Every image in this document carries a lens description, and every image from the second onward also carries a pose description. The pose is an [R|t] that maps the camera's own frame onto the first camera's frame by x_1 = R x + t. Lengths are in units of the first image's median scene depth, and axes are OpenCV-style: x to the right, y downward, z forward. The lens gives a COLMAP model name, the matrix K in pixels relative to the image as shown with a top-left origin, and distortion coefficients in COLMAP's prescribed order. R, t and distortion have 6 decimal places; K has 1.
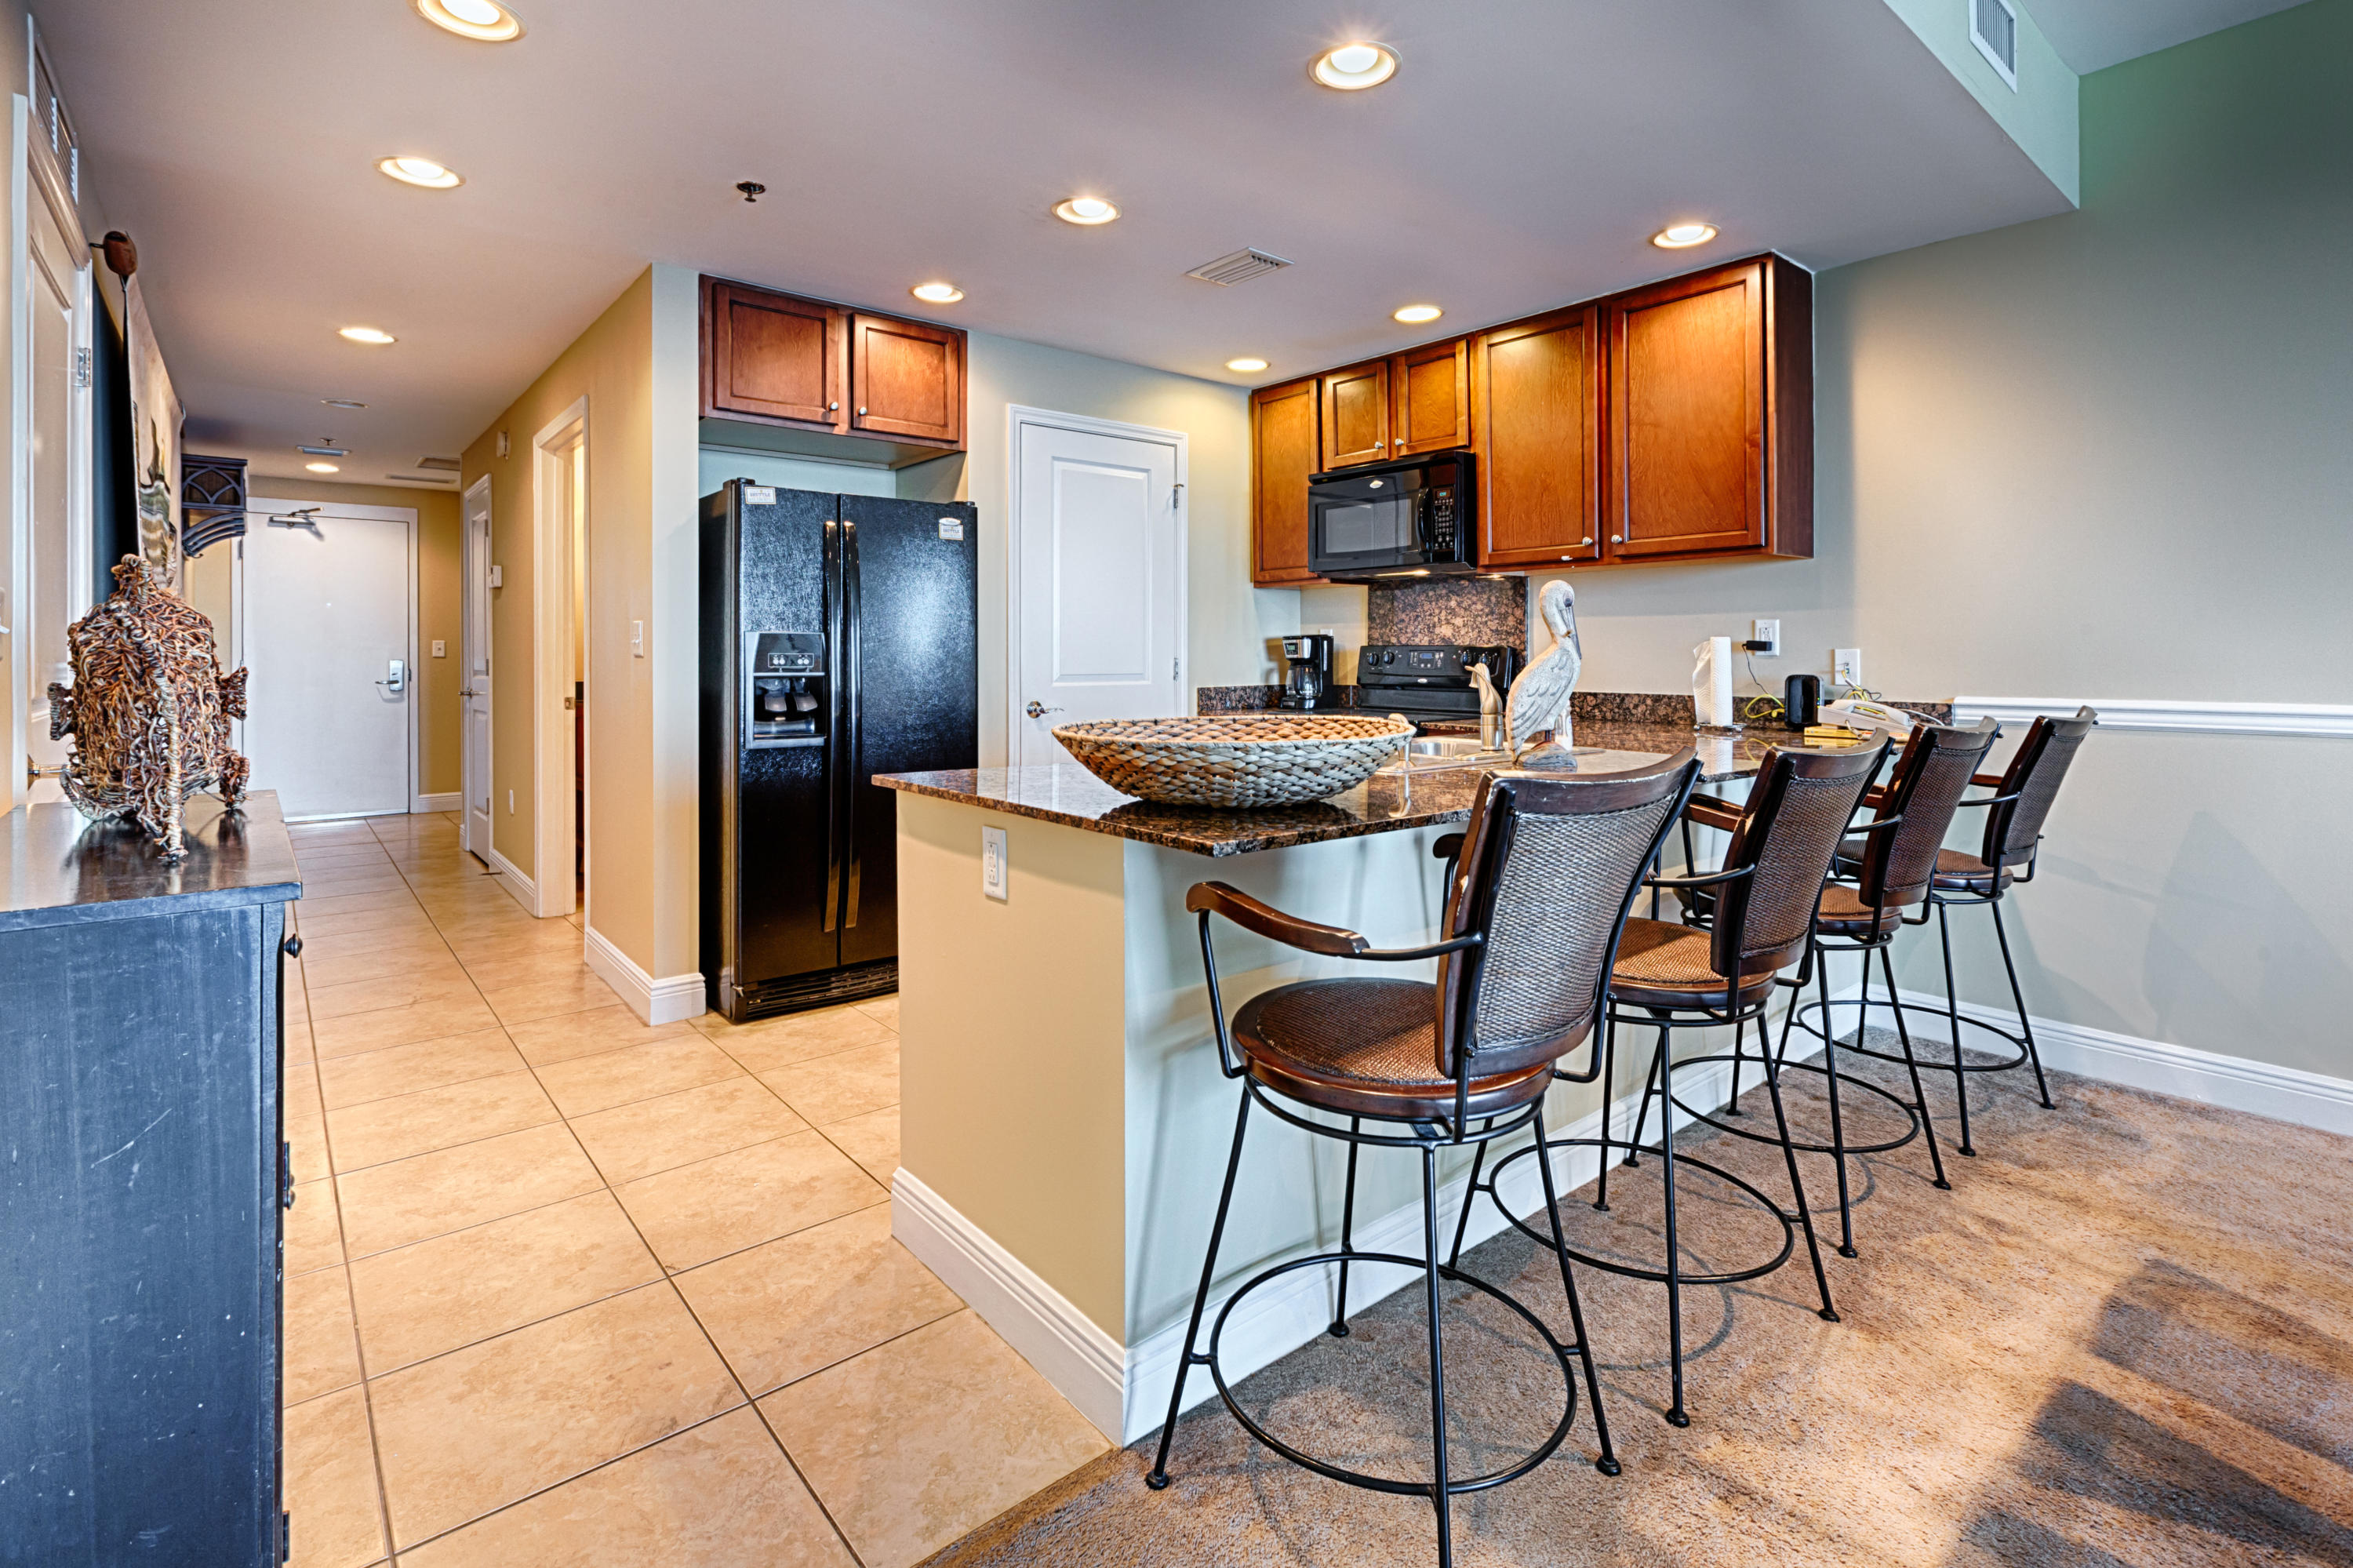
lens RADIAL K [[1097.9, 0, 1180.1], [0, 1097.9, 646.8], [0, 0, 1]] dist [-0.000255, -0.000574]
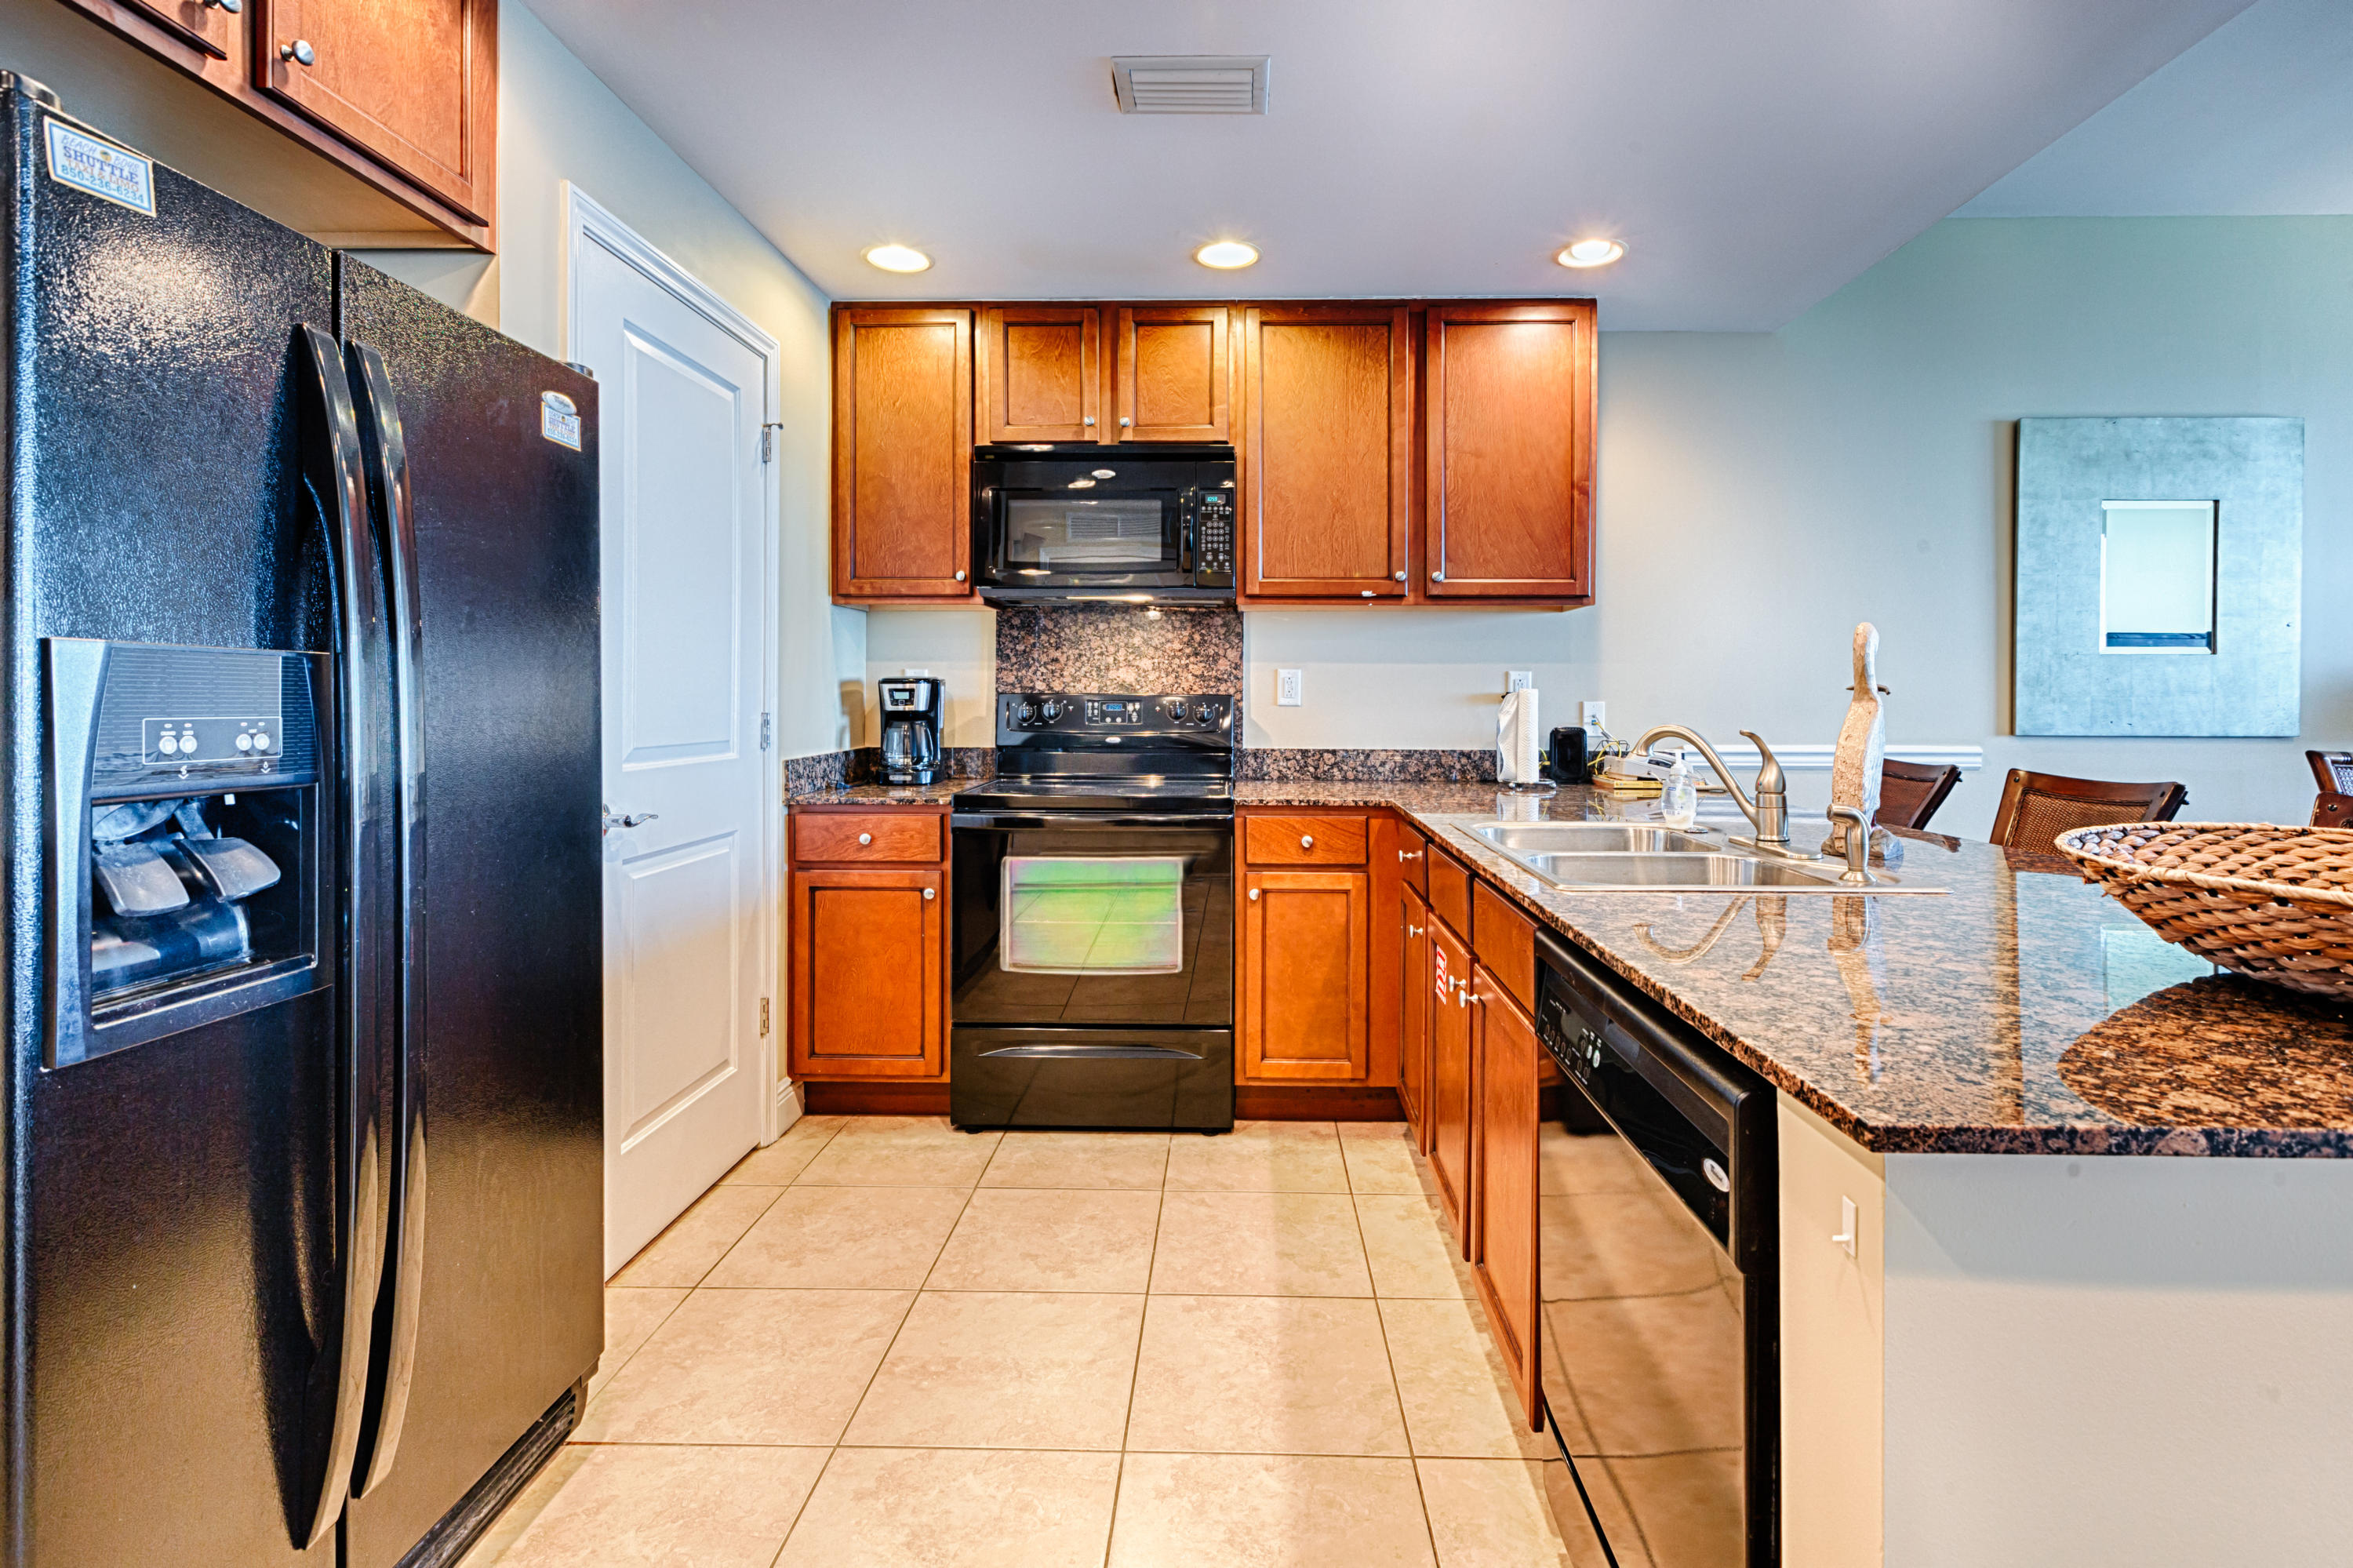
lens RADIAL K [[1097.9, 0, 1224.5], [0, 1097.9, 685.8], [0, 0, 1]] dist [-0.000255, -0.000574]
pose [[0.648636, 0.009251, 0.761042, -0.330822], [-0.007557, 0.999955, -0.005714, -0.003277], [-0.761061, -0.002045, 0.648677, 0.478717]]
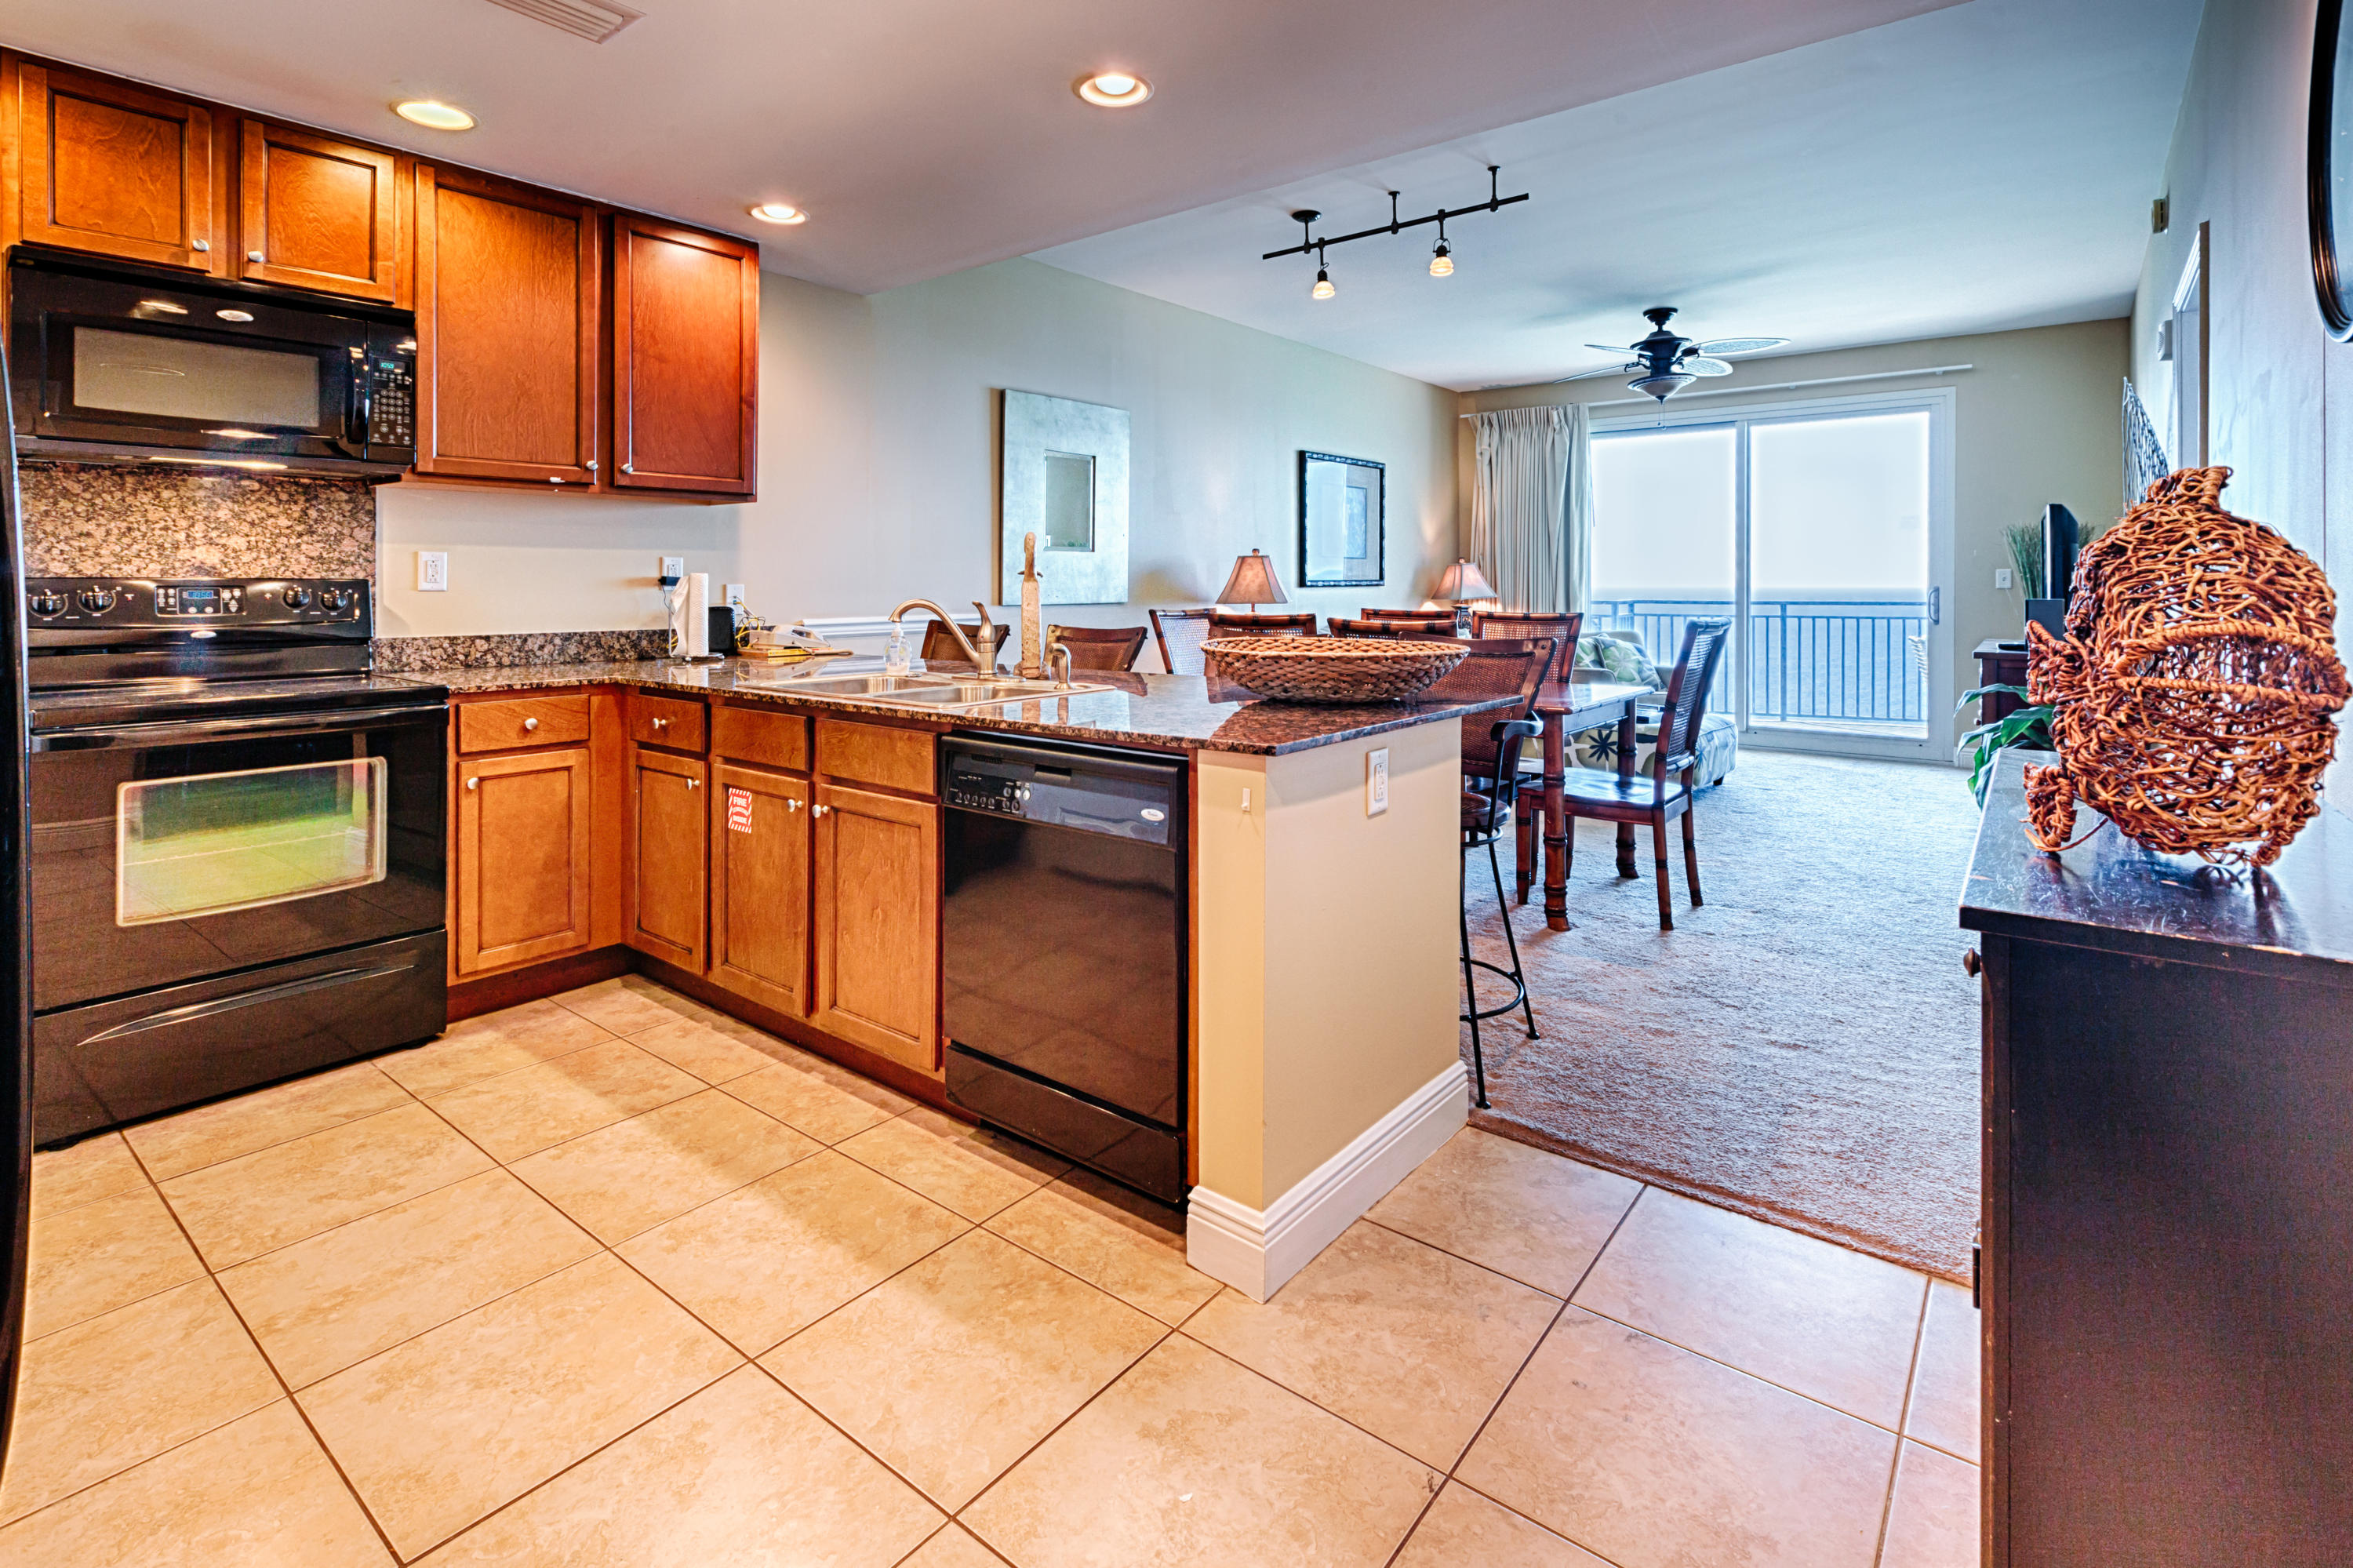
lens RADIAL K [[1097.9, 0, 1167.4], [0, 1097.9, 574.4], [0, 0, 1]] dist [-0.000255, -0.000574]
pose [[-0.206138, 0.006190, 0.978503, -0.537370], [-0.004155, 0.999965, -0.007201, -0.001391], [-0.978514, -0.005550, -0.206106, 0.634208]]
